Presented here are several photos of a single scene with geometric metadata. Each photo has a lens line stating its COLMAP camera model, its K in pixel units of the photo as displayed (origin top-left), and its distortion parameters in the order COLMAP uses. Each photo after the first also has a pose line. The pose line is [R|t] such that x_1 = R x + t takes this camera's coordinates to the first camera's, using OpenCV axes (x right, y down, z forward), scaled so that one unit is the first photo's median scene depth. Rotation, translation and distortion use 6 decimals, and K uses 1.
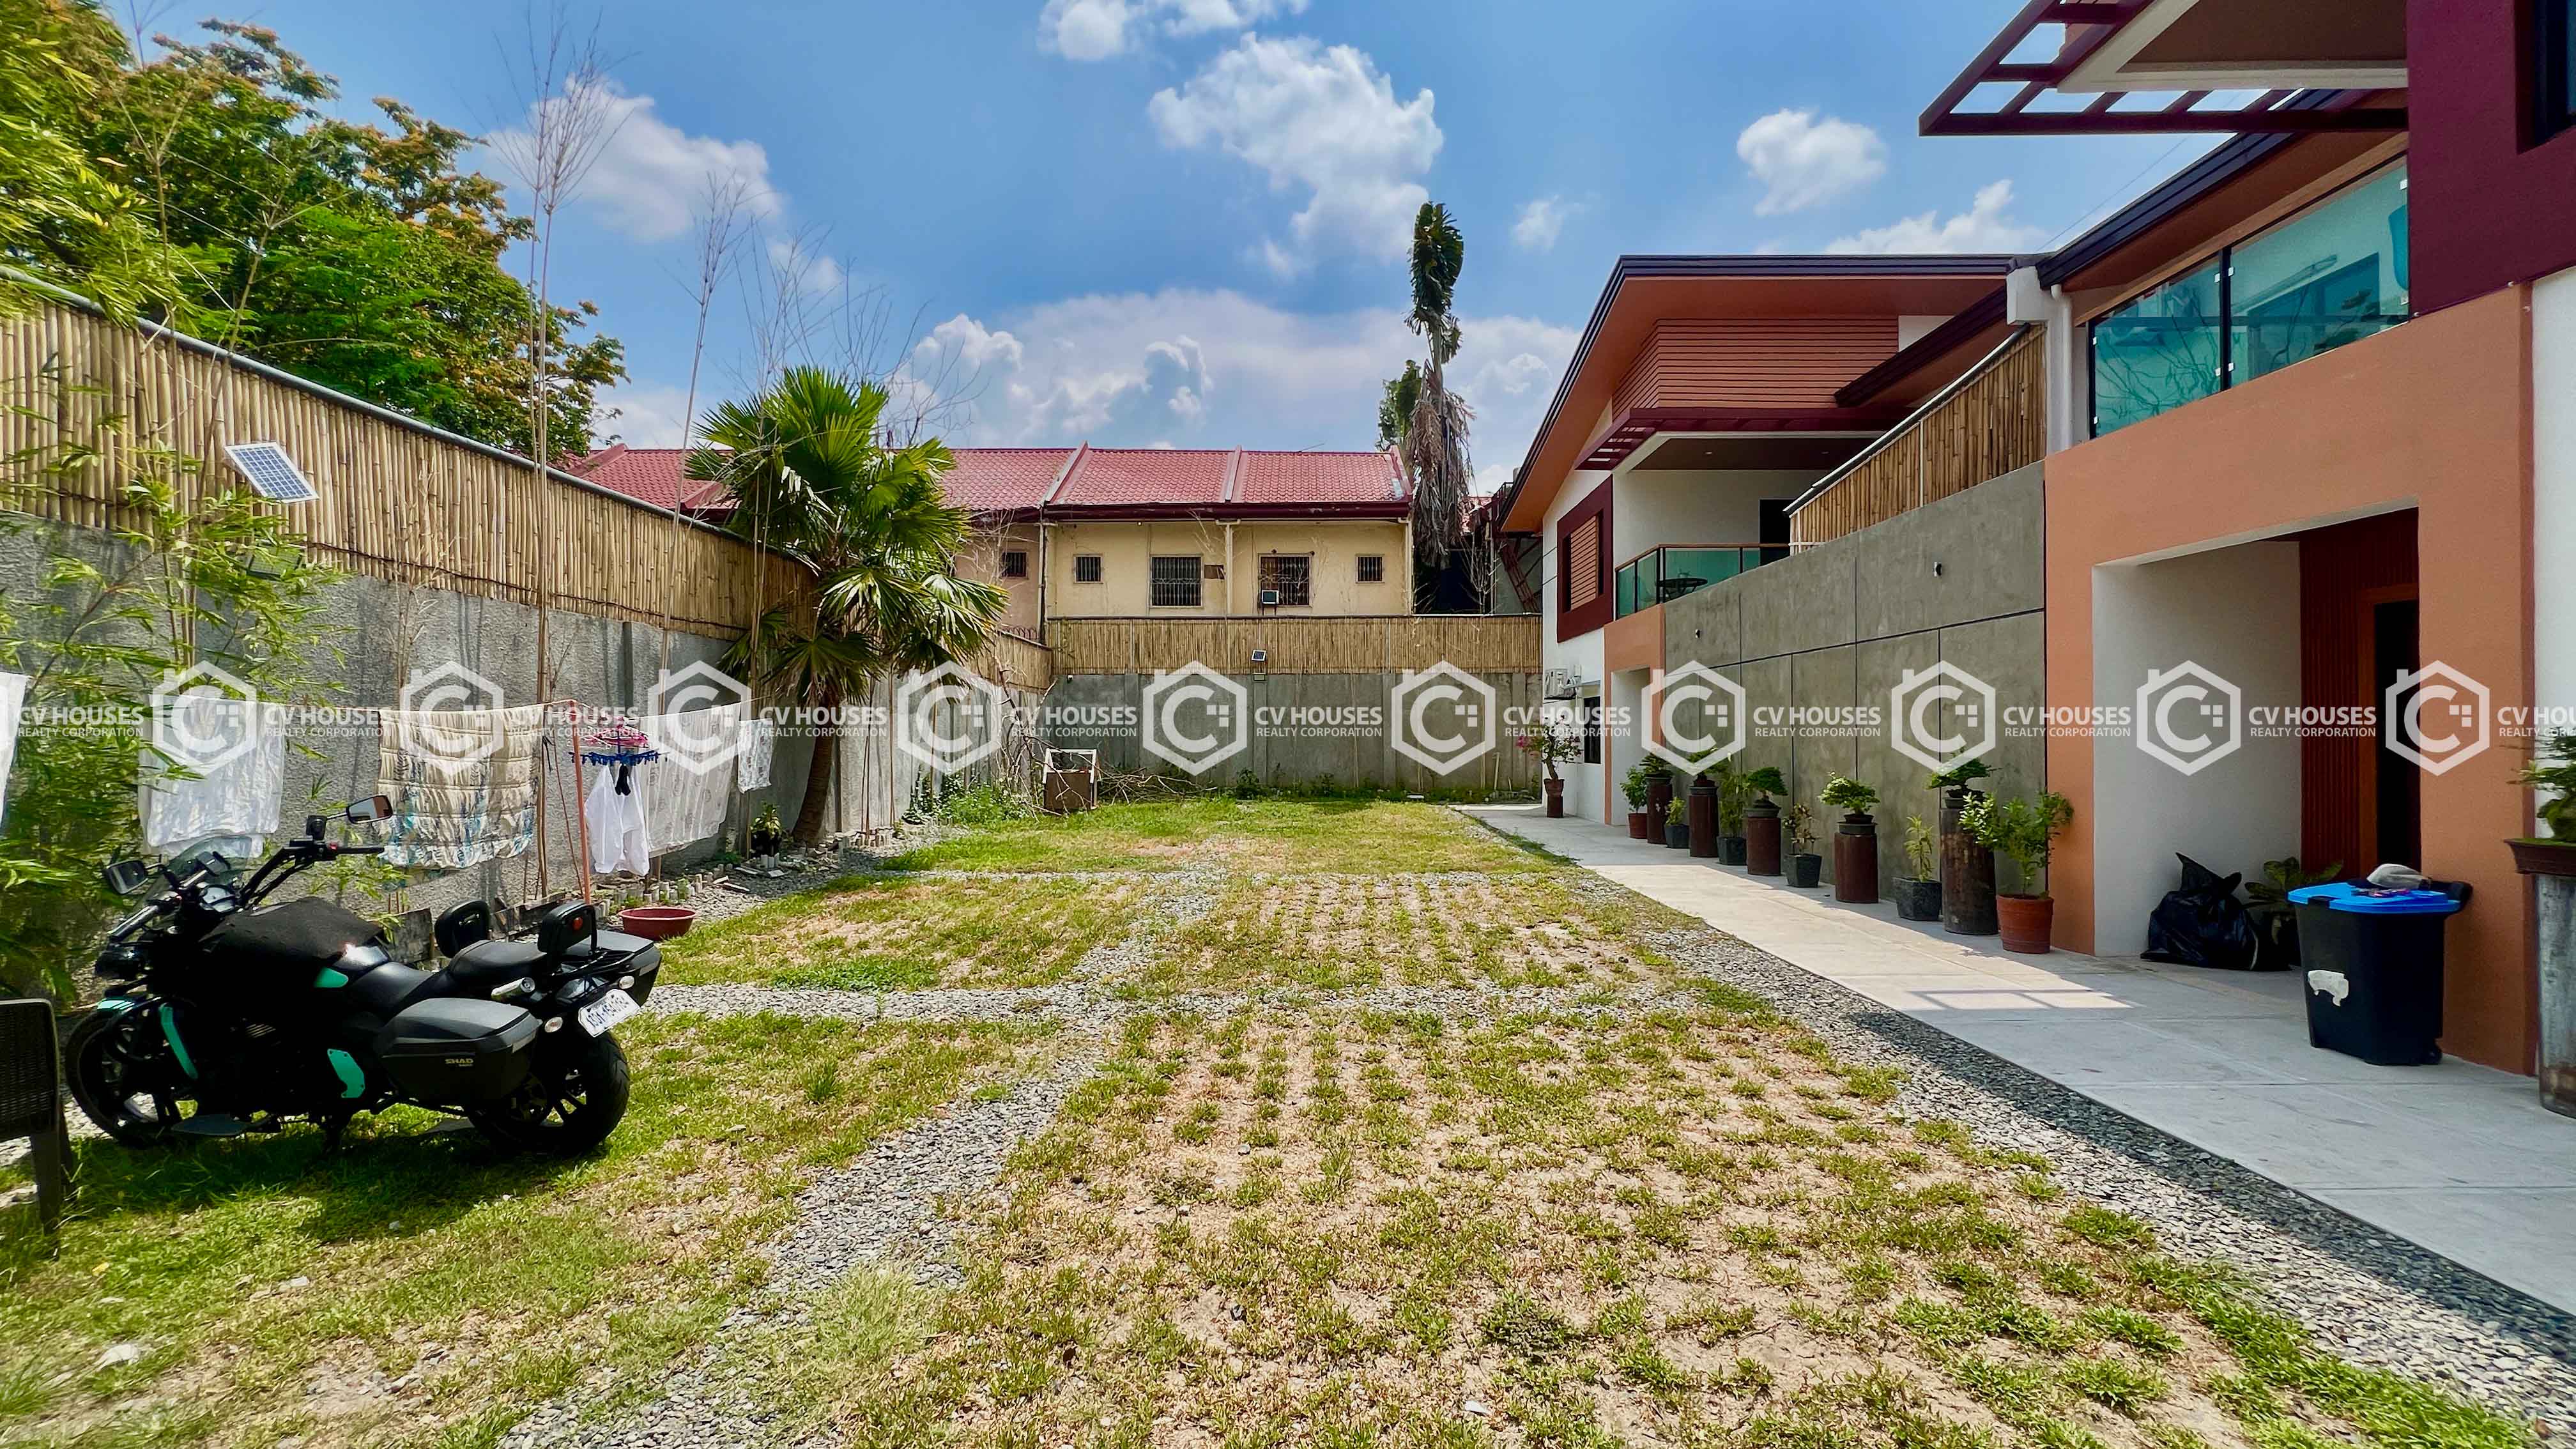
lens RADIAL K [[1026.3, 0, 1280.0], [0, 1026.3, 734.7], [0, 0, 1]] dist [-0.002811, 0.000050]
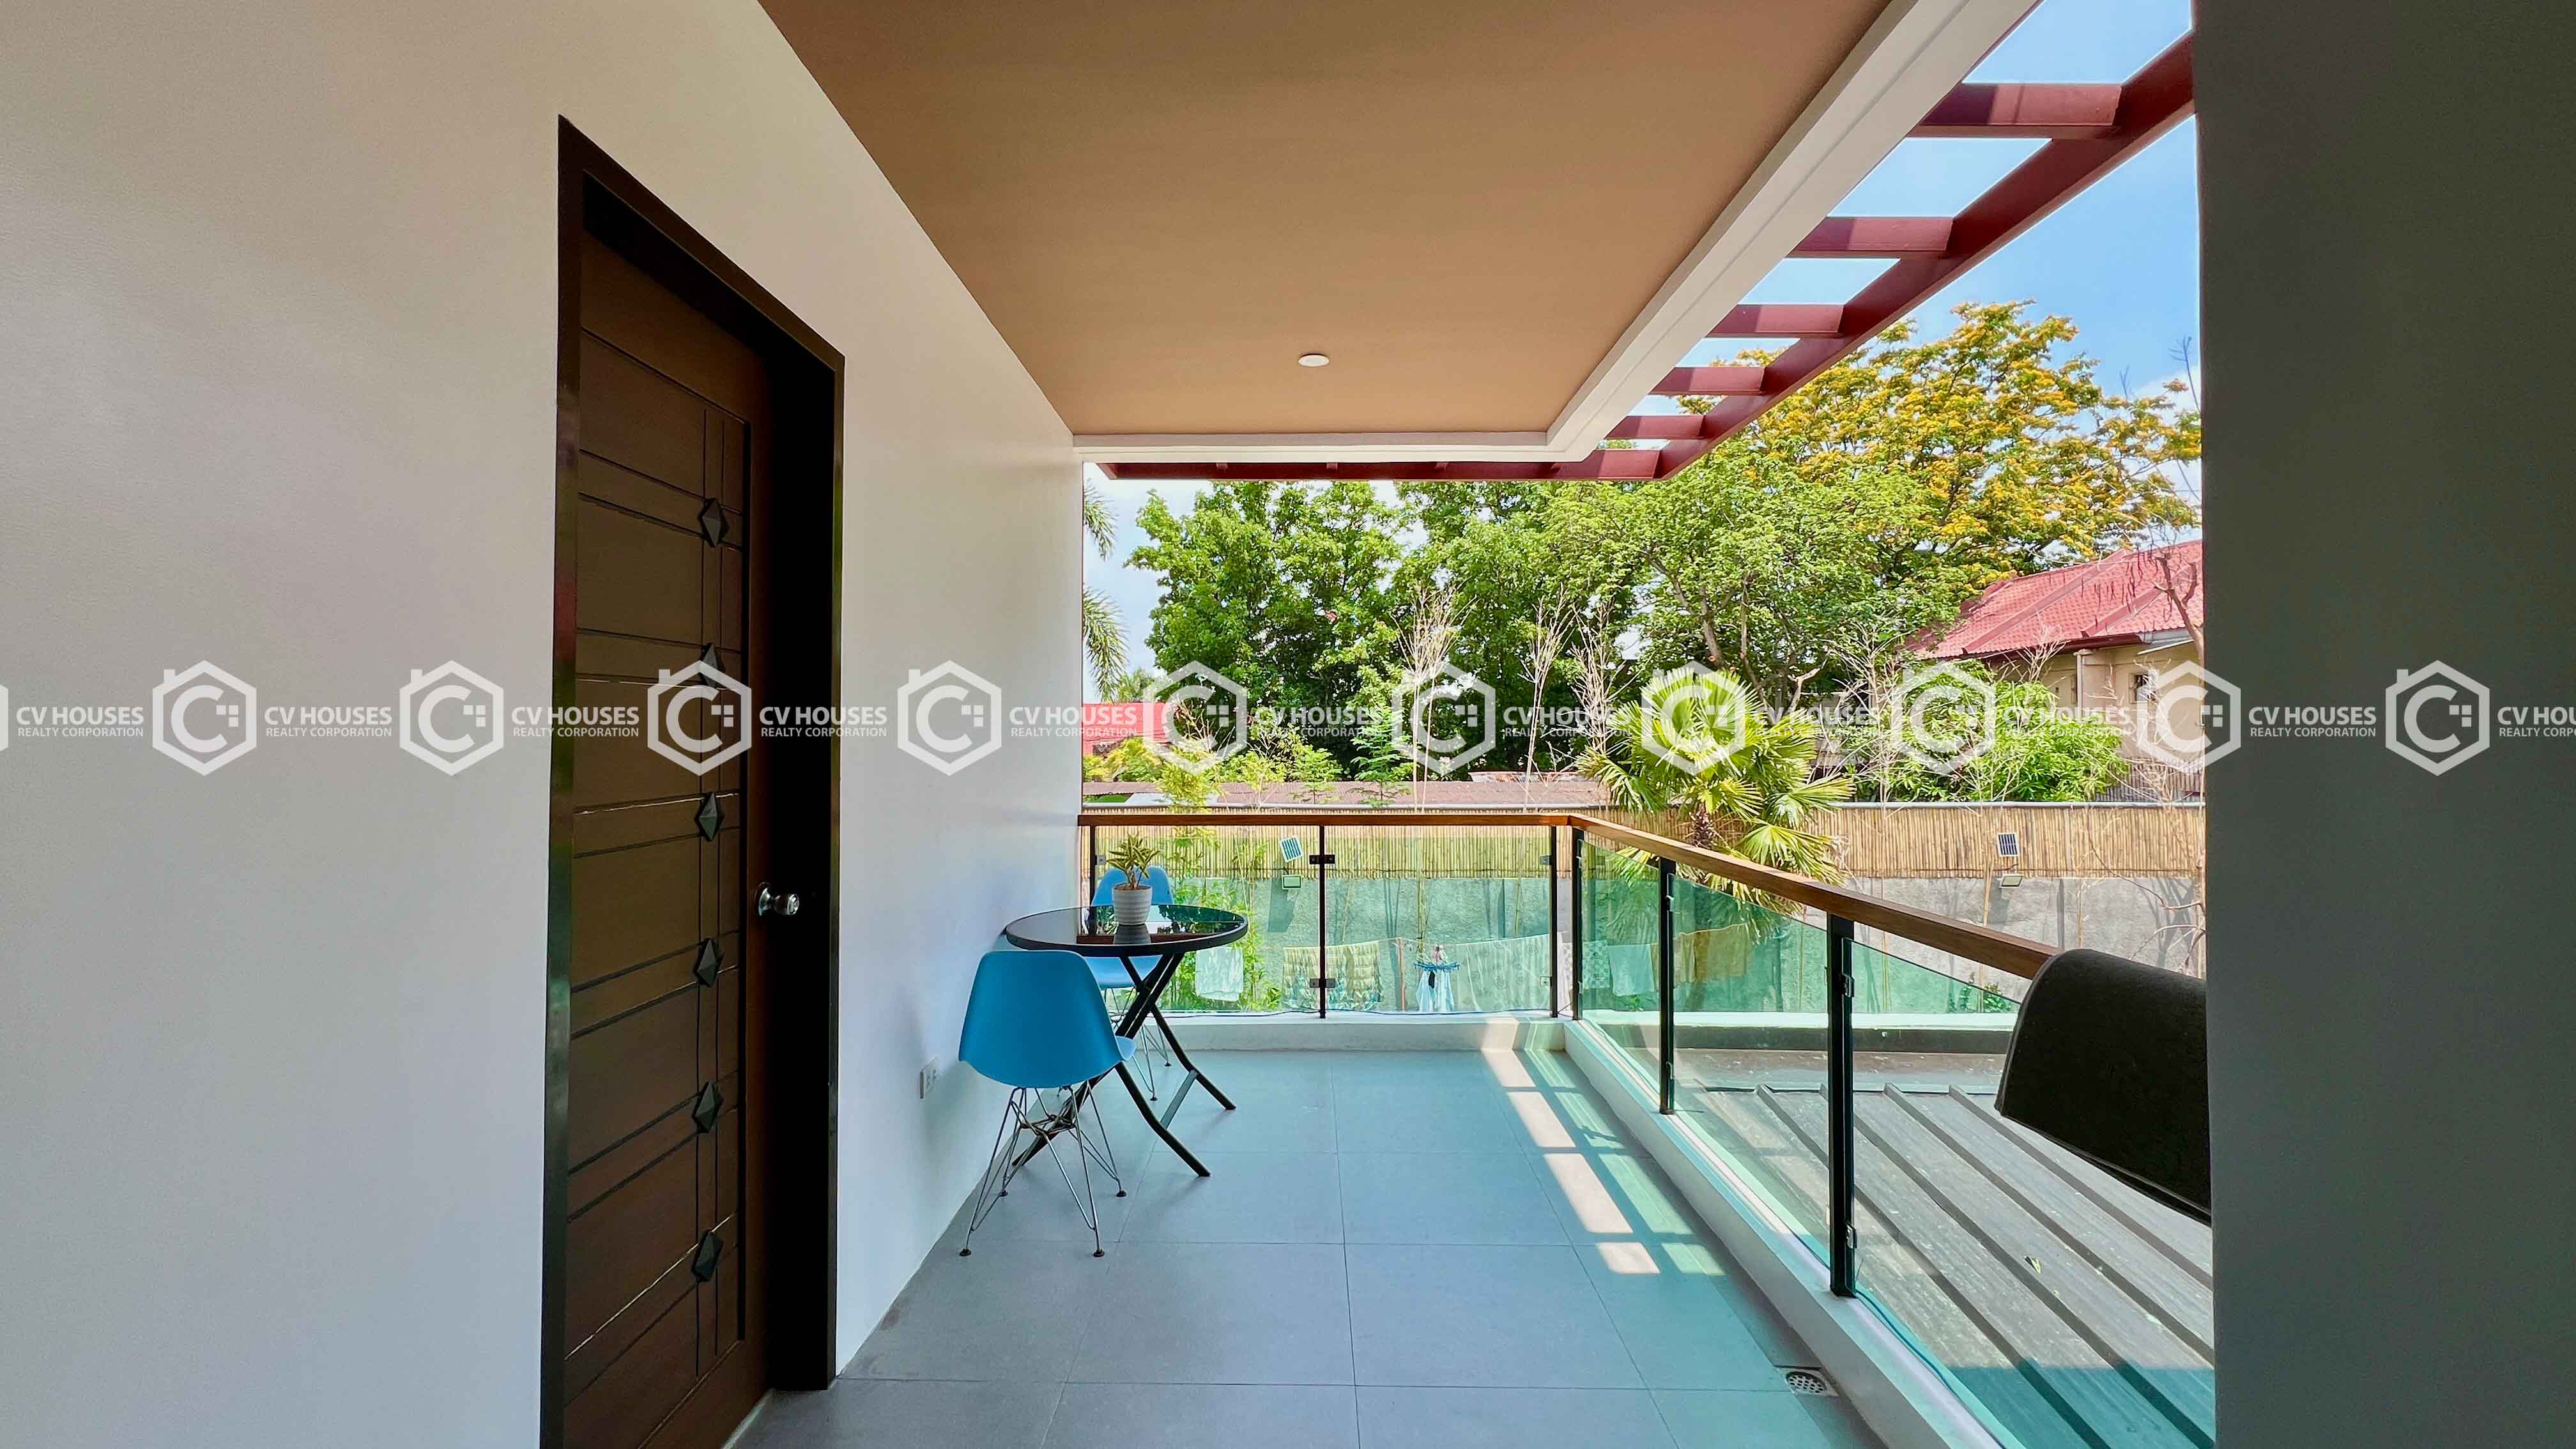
lens RADIAL K [[1026.3, 0, 1290.2], [0, 1026.3, 718.6], [0, 0, 1]] dist [-0.002811, 0.000050]
pose [[1.000000, -0.000207, 0.000730, 1.220732], [0.000218, 0.999882, -0.015384, 0.000041], [-0.000727, 0.015384, 0.999881, -0.002939]]
